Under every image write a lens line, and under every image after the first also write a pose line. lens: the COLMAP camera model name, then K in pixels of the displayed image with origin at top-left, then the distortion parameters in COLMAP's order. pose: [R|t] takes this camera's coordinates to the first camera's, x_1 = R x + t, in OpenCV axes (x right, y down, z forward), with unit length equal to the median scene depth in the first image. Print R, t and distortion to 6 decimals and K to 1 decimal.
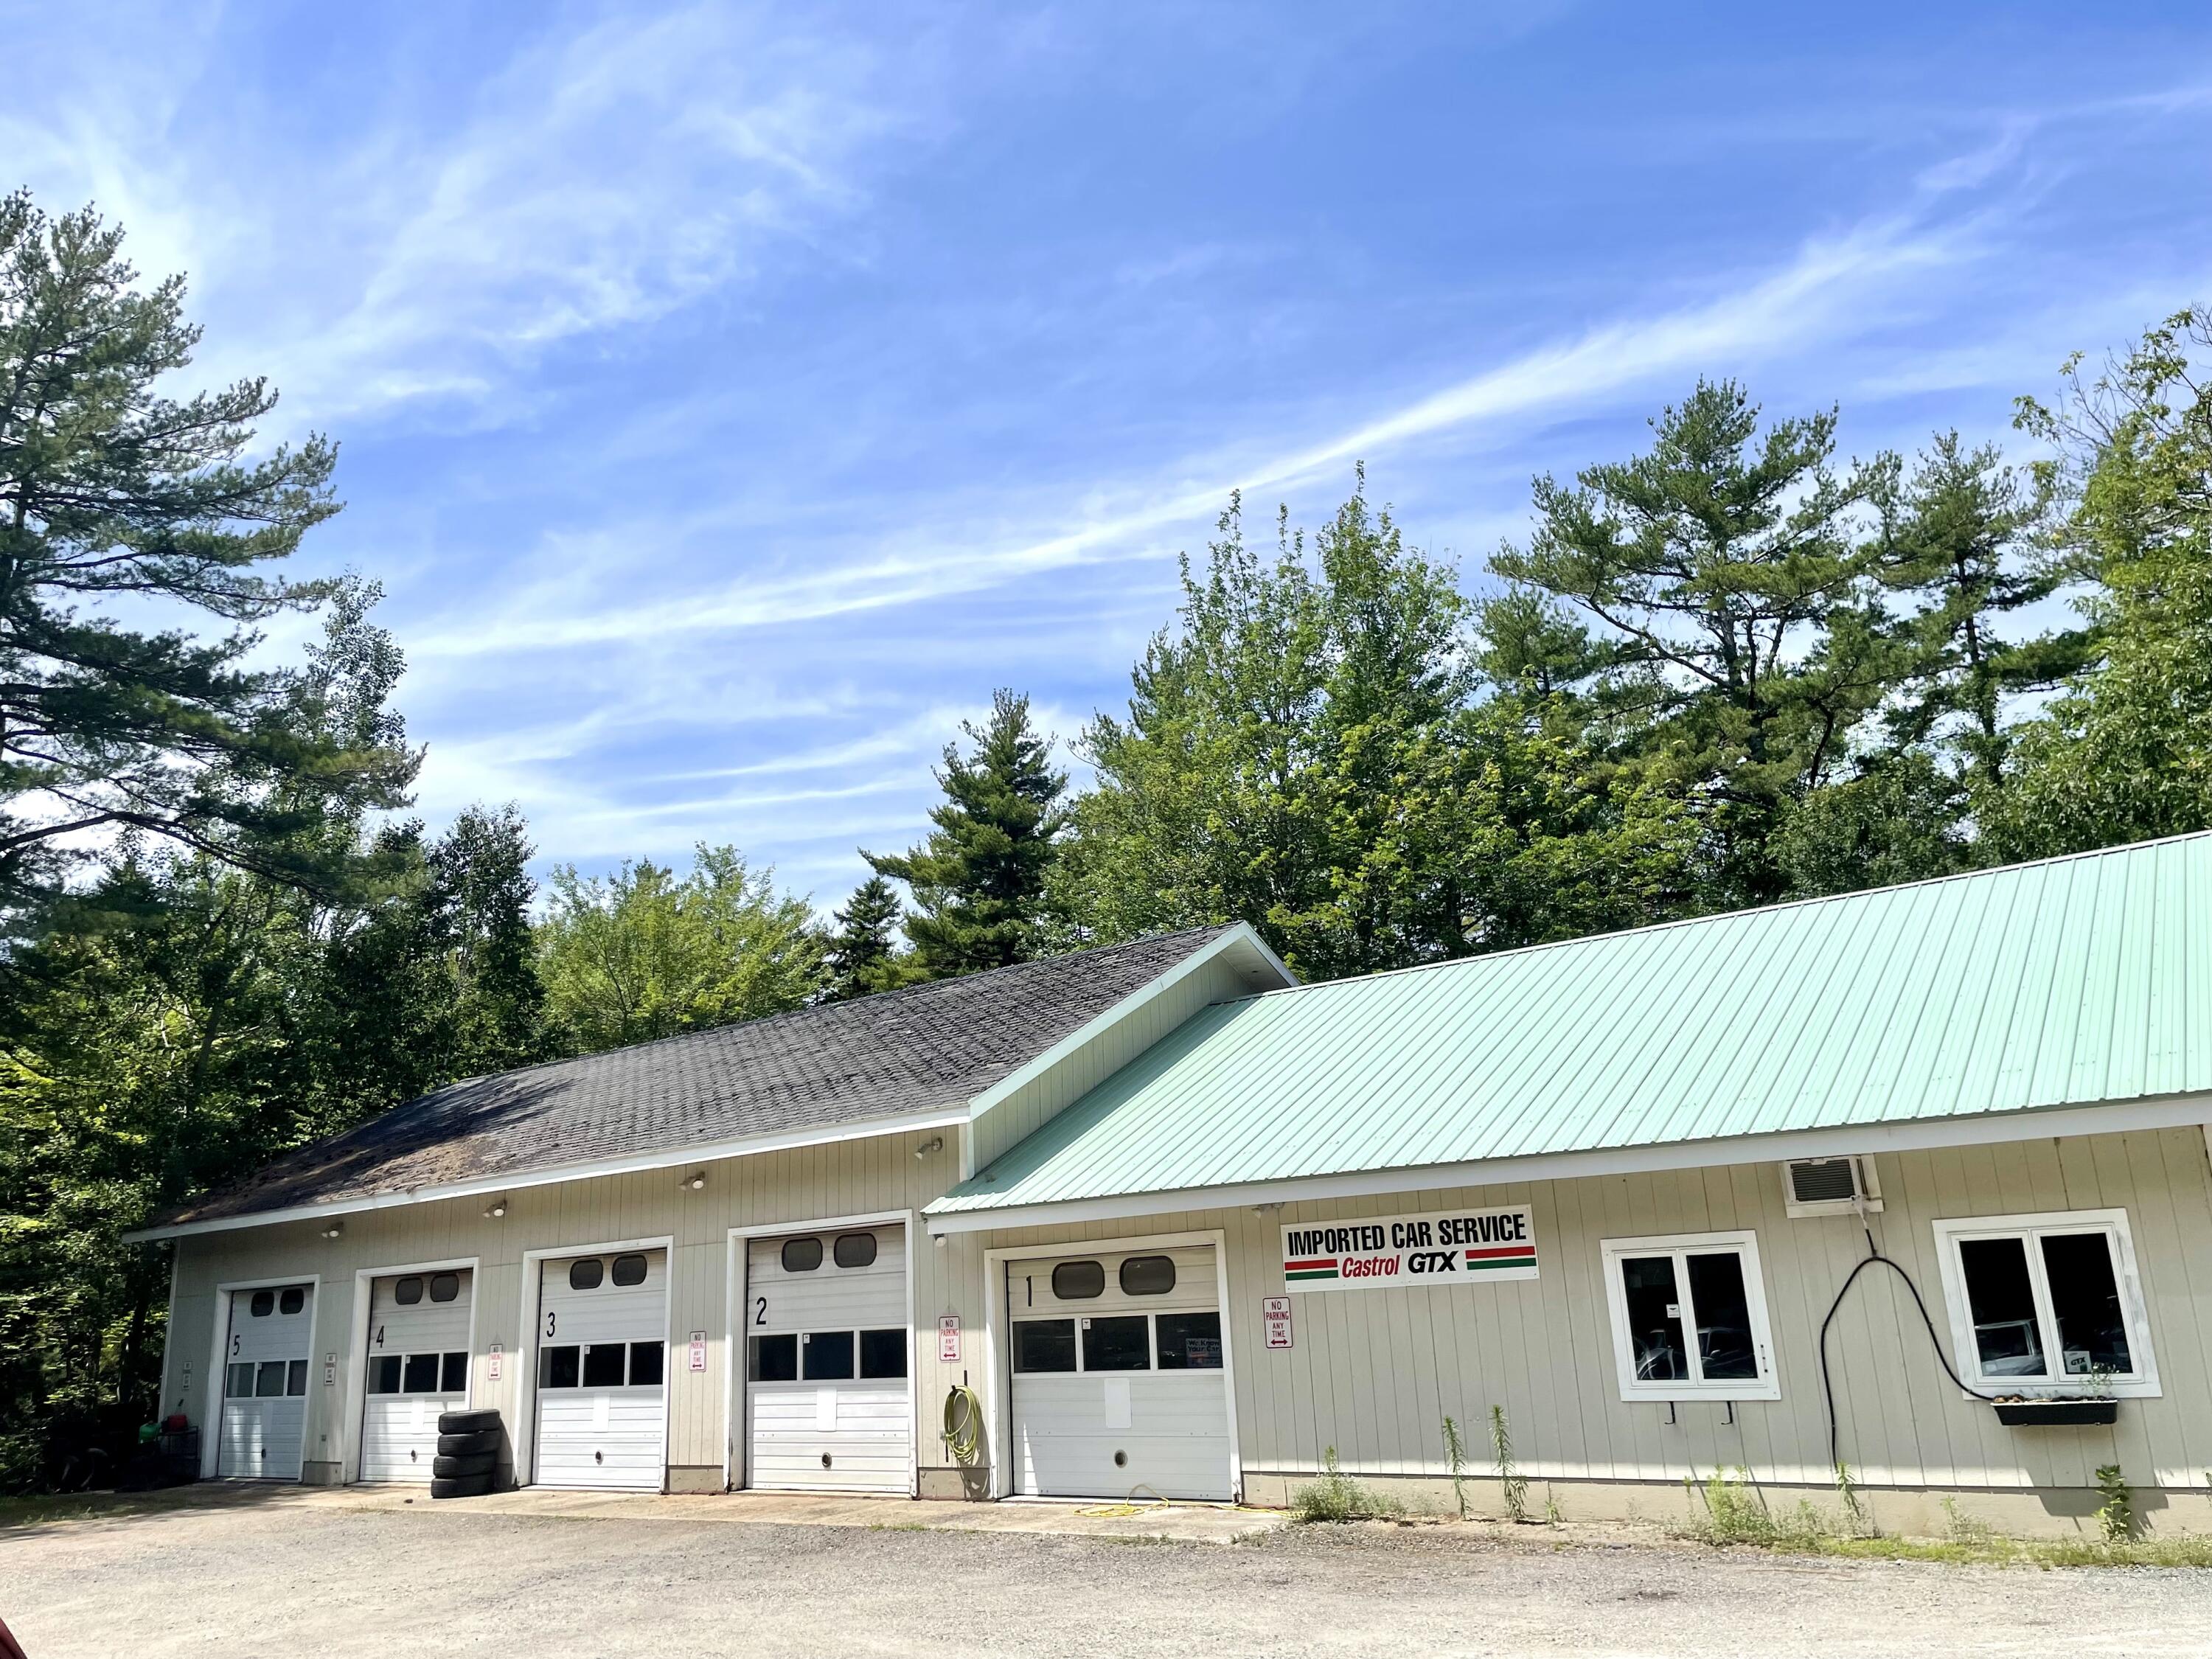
lens RADIAL K [[1667.6, 0, 1106.0], [0, 1667.6, 829.5], [0, 0, 1]] dist [0.093015, -0.123171]
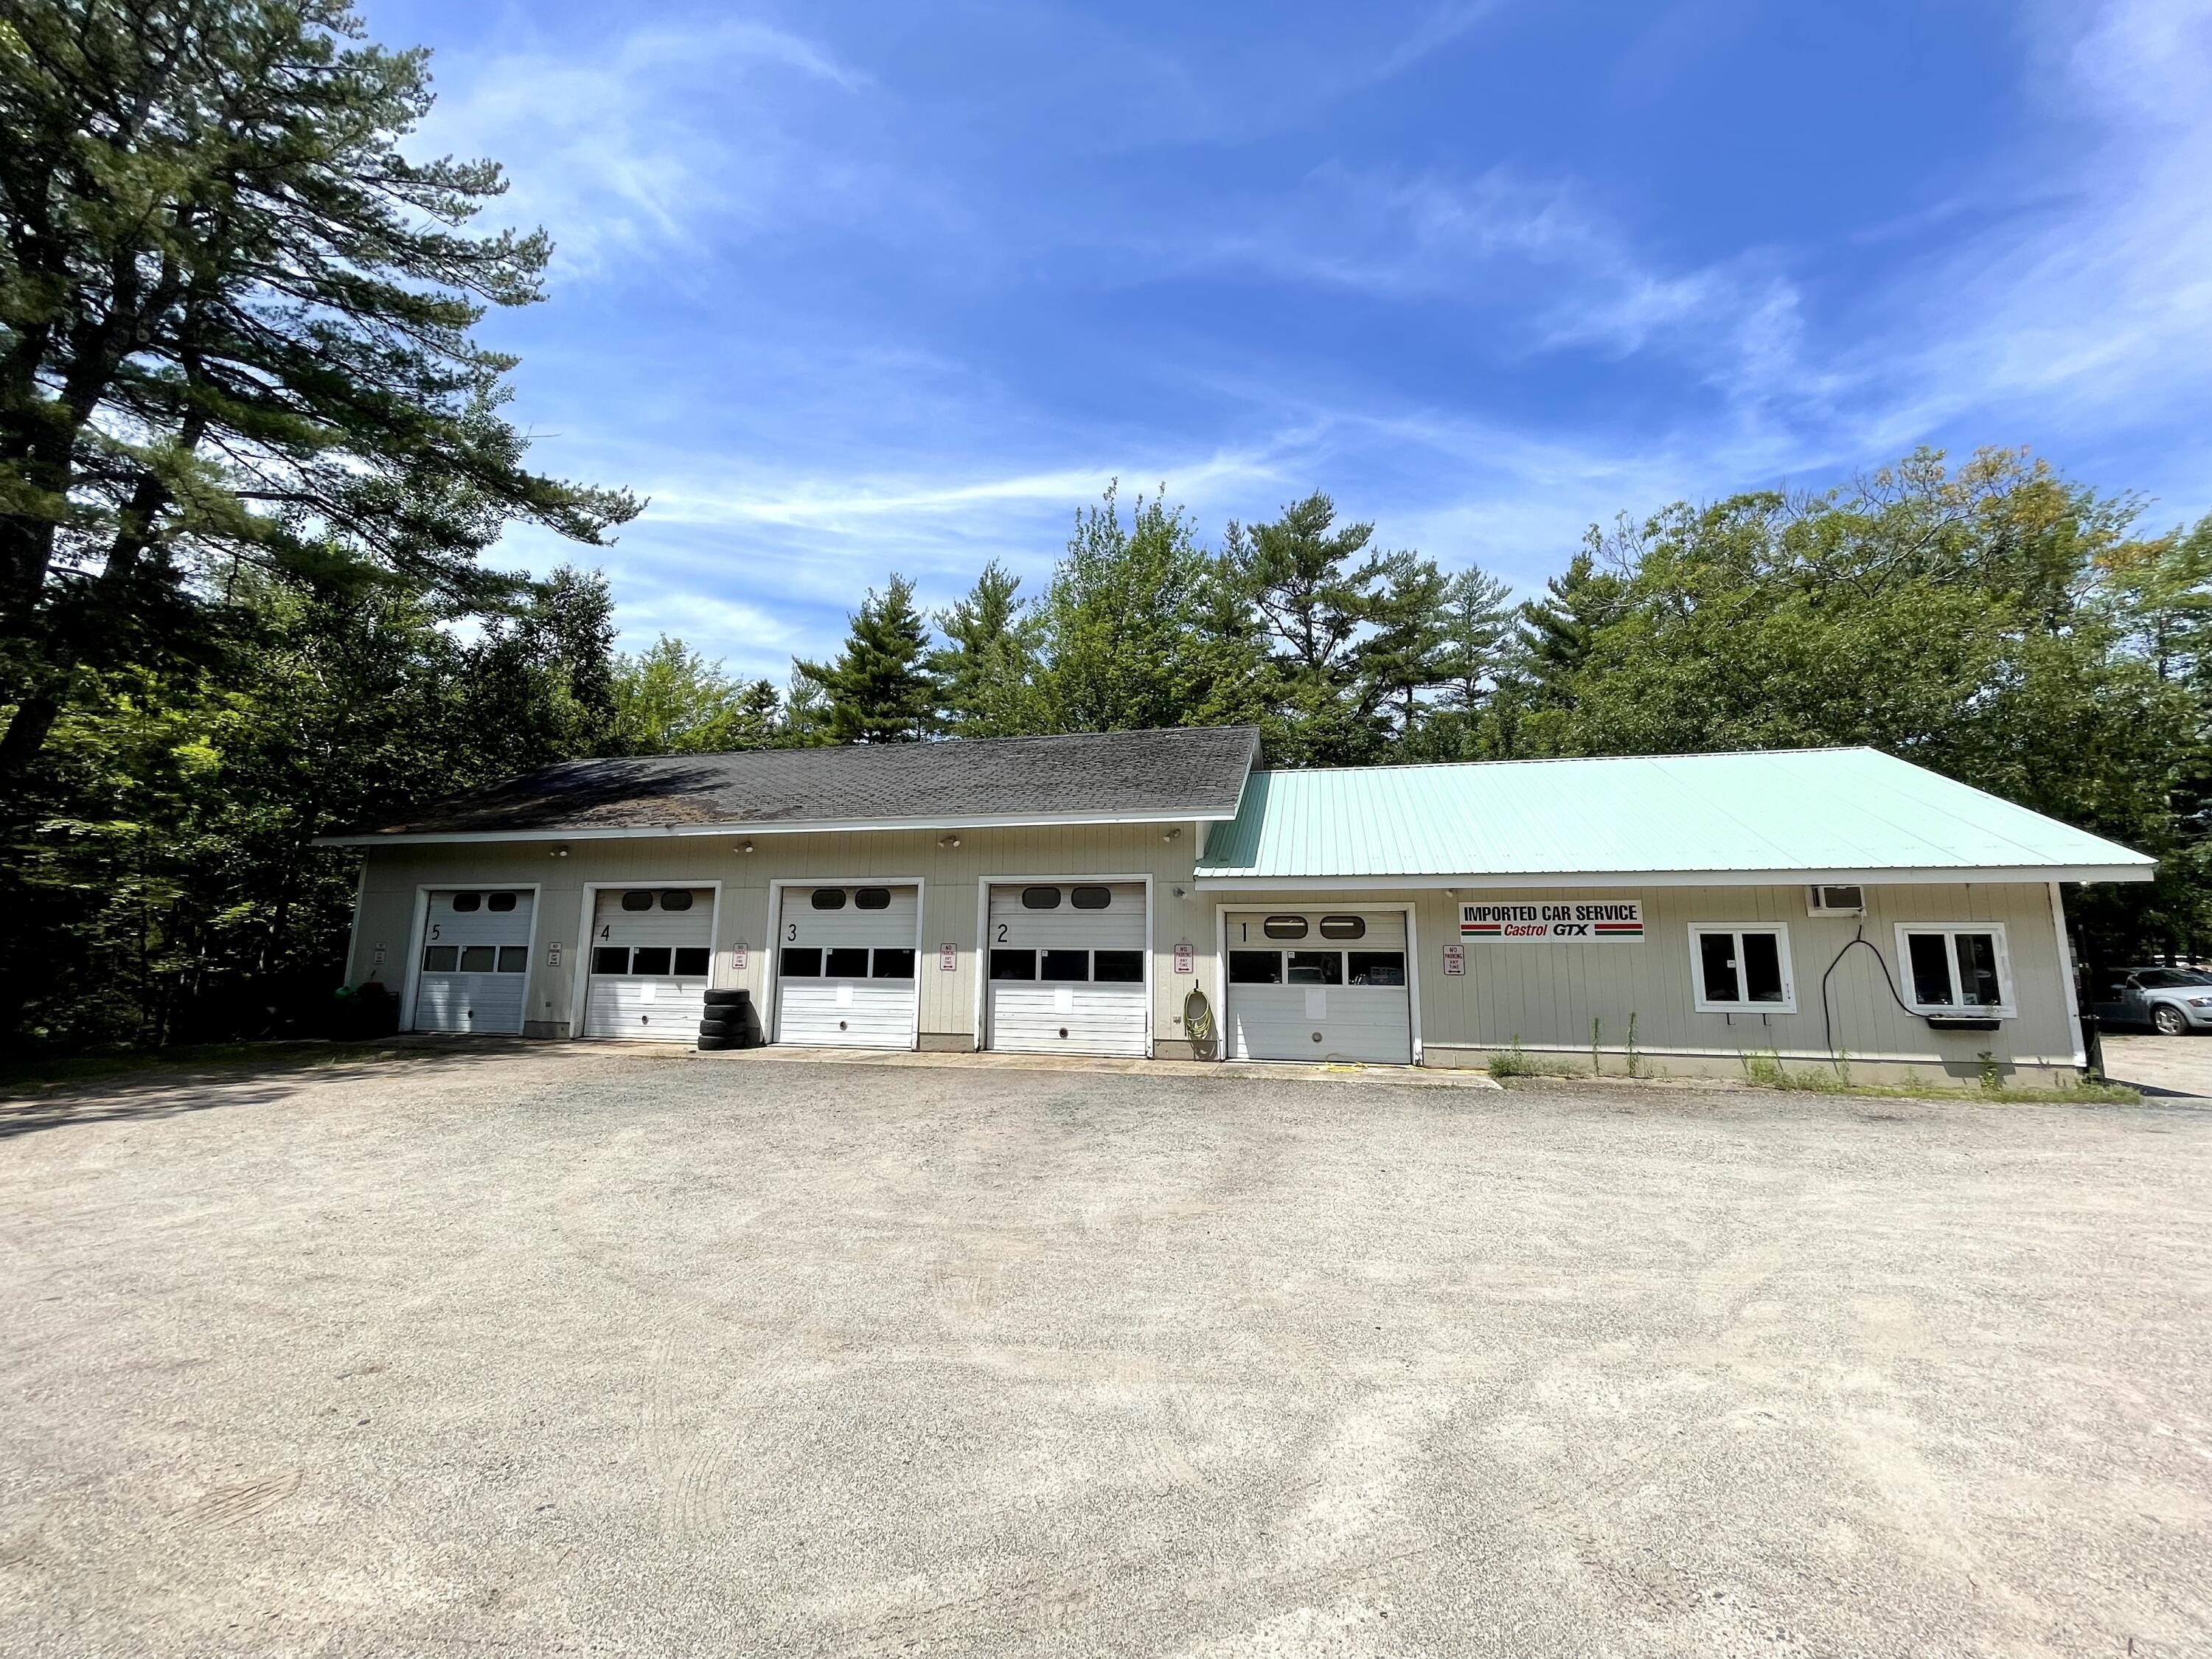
lens RADIAL K [[902.7, 0, 1097.5], [0, 902.7, 820.3], [0, 0, 1]] dist [-0.000156, -0.000238]
pose [[0.915703, 0.121763, 0.382965, -0.399808], [-0.162926, 0.983643, 0.076821, 0.106569], [-0.367347, -0.132740, 0.920563, 0.243662]]
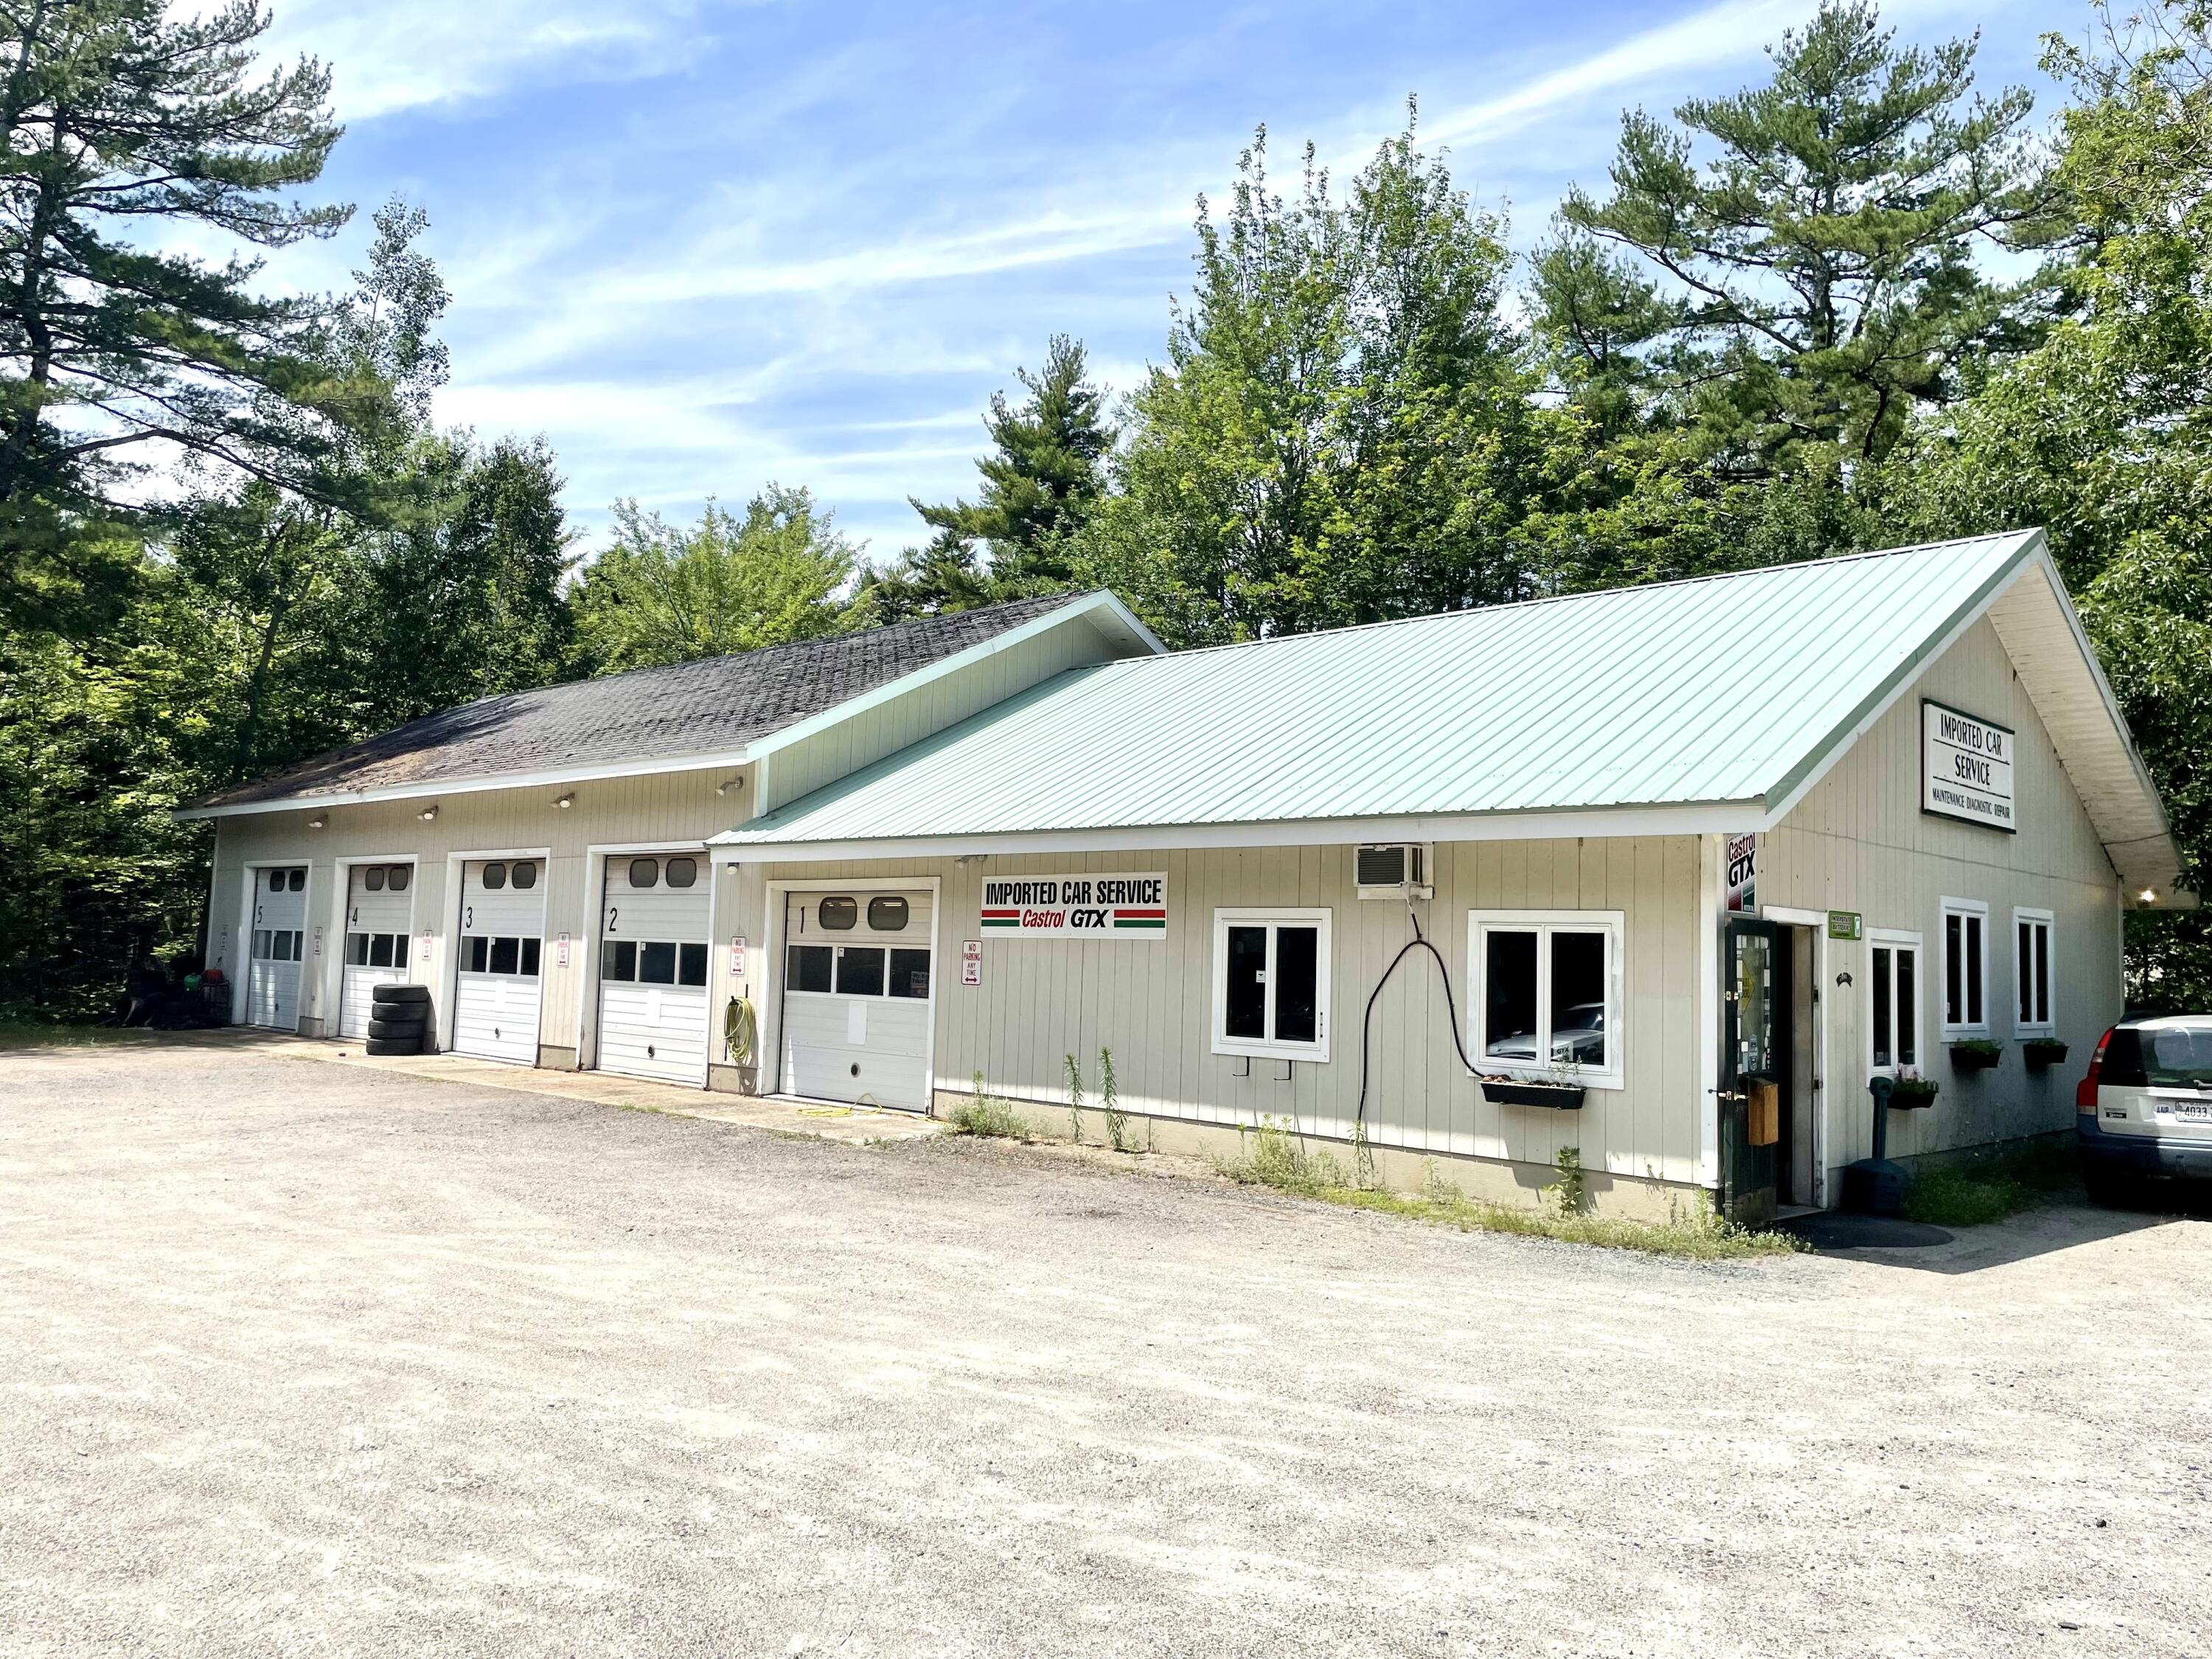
lens RADIAL K [[1664.6, 0, 1086.0], [0, 1664.6, 803.4], [0, 0, 1]] dist [0.096576, -0.119699]
pose [[0.988866, 0.066986, -0.132879, 0.221034], [-0.040494, 0.980387, 0.192878, -0.012289], [0.143193, -0.185350, 0.972184, -0.010004]]
